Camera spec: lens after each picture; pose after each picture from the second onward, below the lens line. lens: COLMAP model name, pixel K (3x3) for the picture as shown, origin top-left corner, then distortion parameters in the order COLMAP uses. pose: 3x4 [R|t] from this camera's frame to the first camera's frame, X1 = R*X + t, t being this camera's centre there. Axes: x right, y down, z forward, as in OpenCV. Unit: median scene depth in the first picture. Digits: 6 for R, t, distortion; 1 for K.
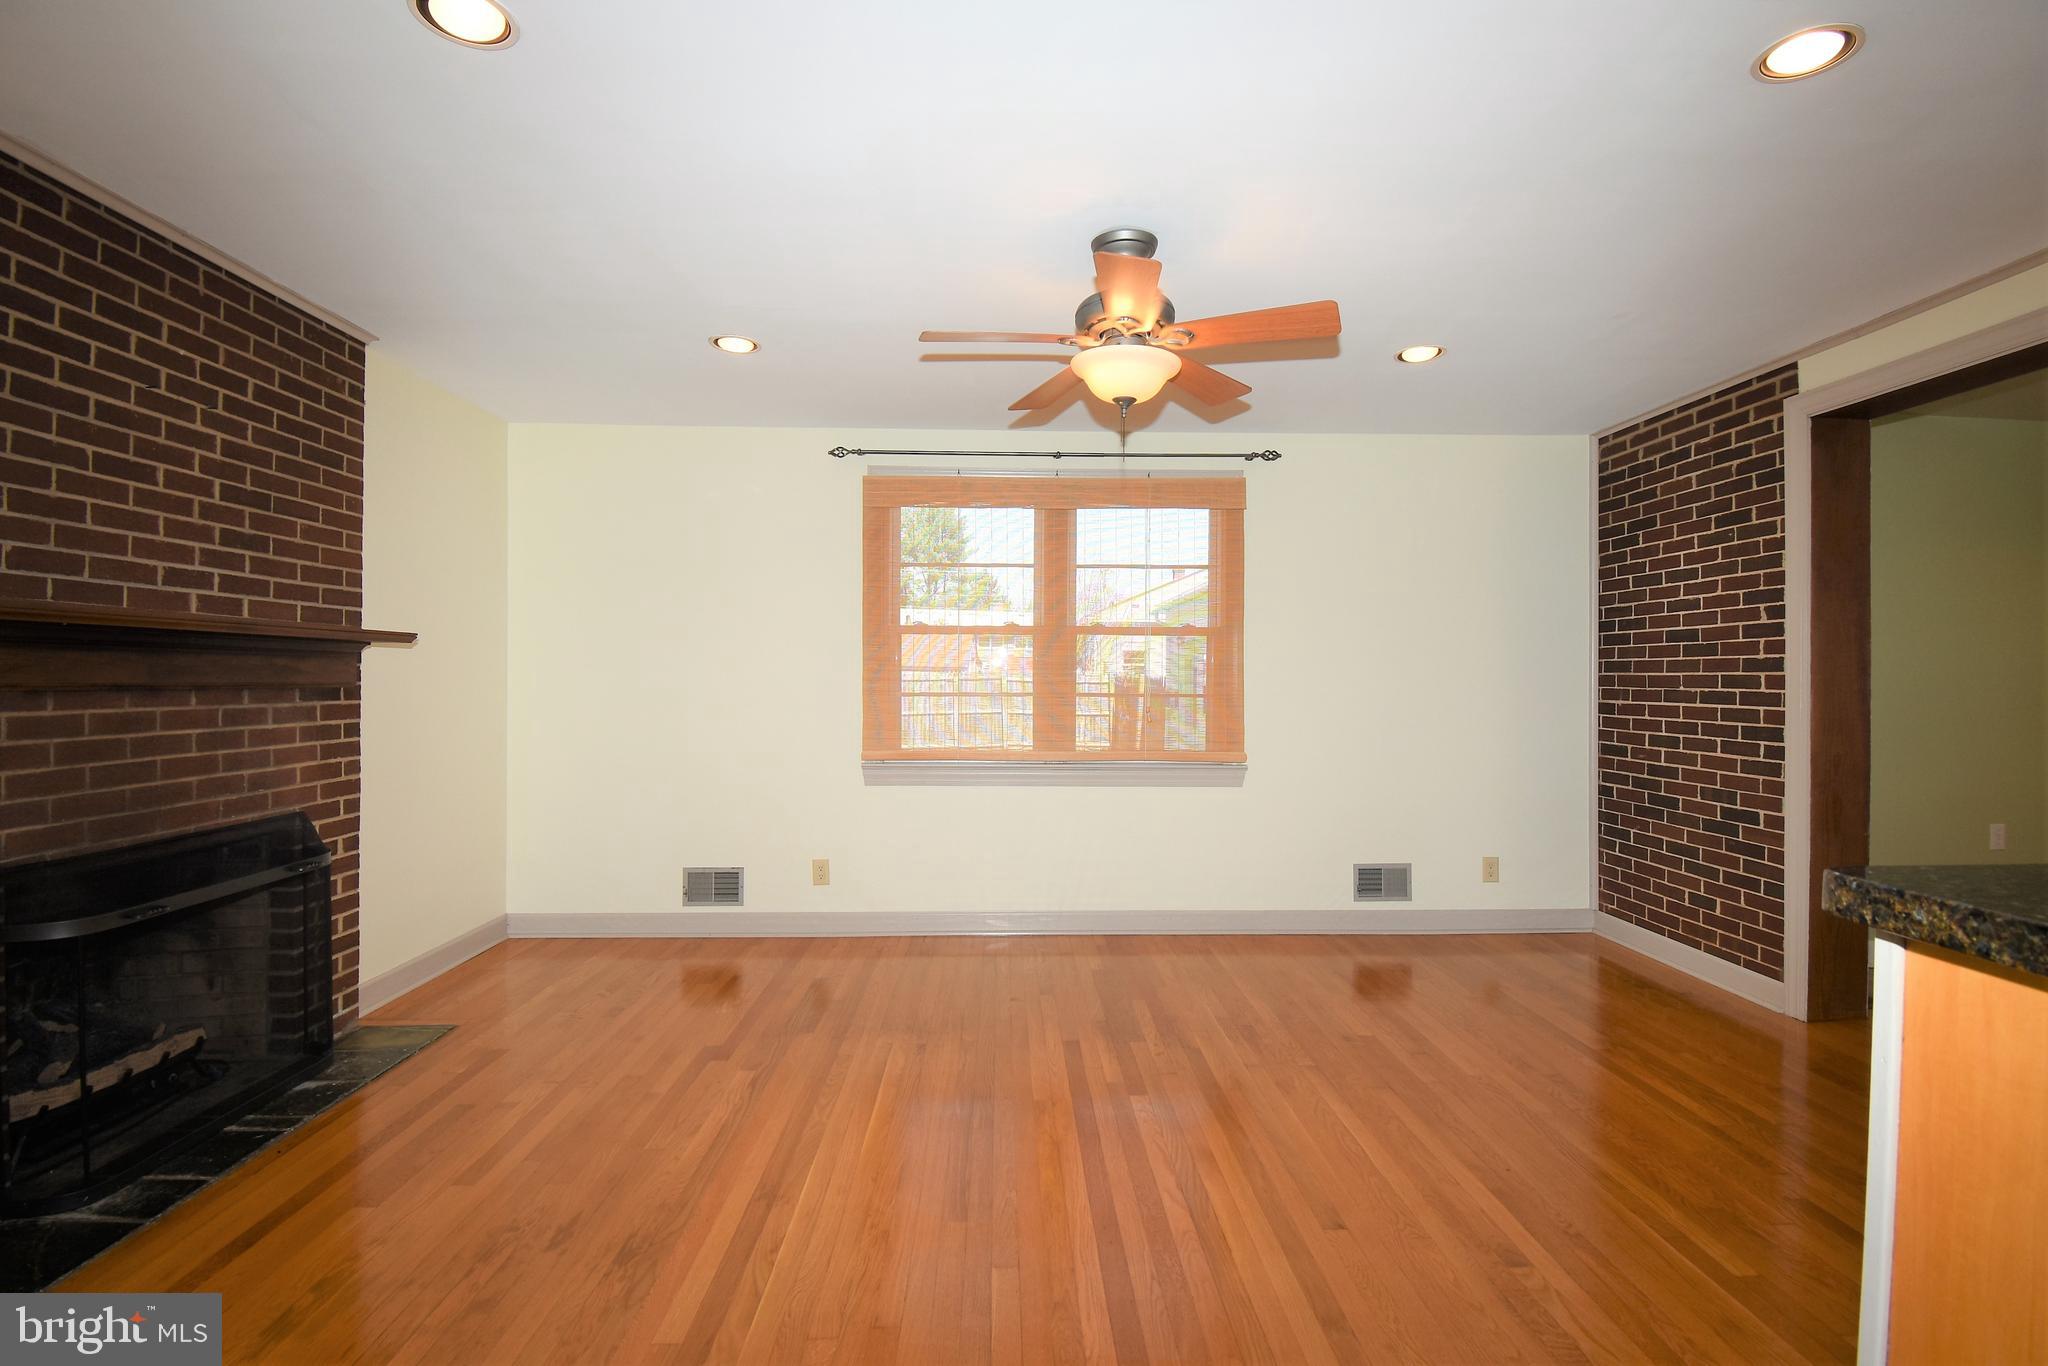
lens RADIAL K [[930.0, 0, 1027.5], [0, 930.0, 677.3], [0, 0, 1]] dist [0.011876, -0.022026]
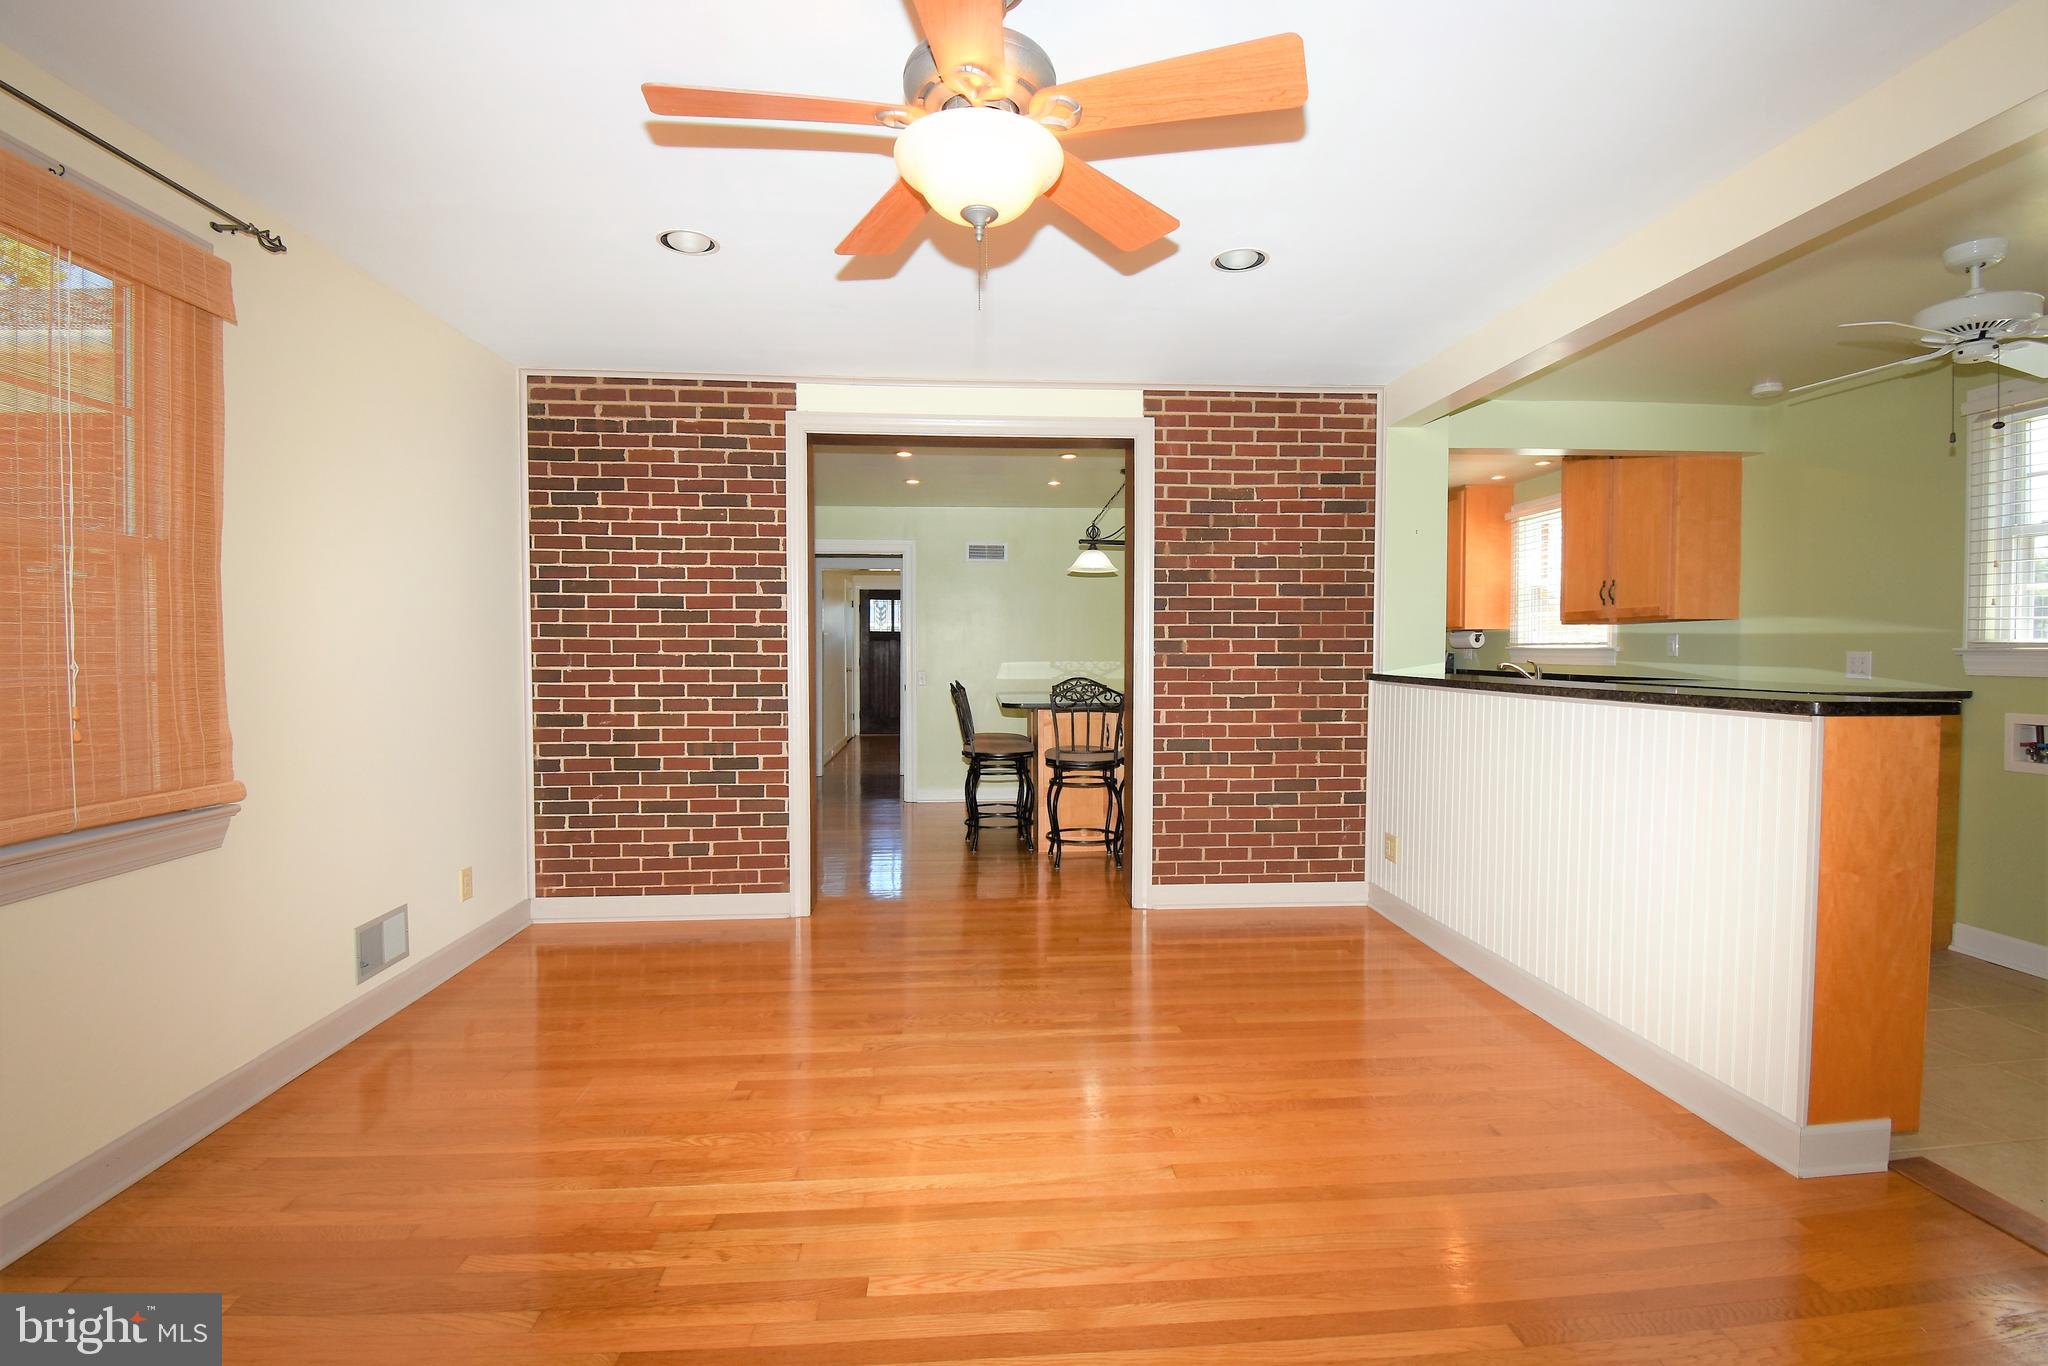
lens RADIAL K [[908.5, 0, 1030.9], [0, 908.5, 676.0], [0, 0, 1]] dist [0.017369, -0.023282]
pose [[-0.048733, -0.034174, 0.998227, -0.356297], [-0.000947, 0.999416, 0.034168, 0.002865], [-0.998811, 0.000720, -0.048737, 0.675752]]
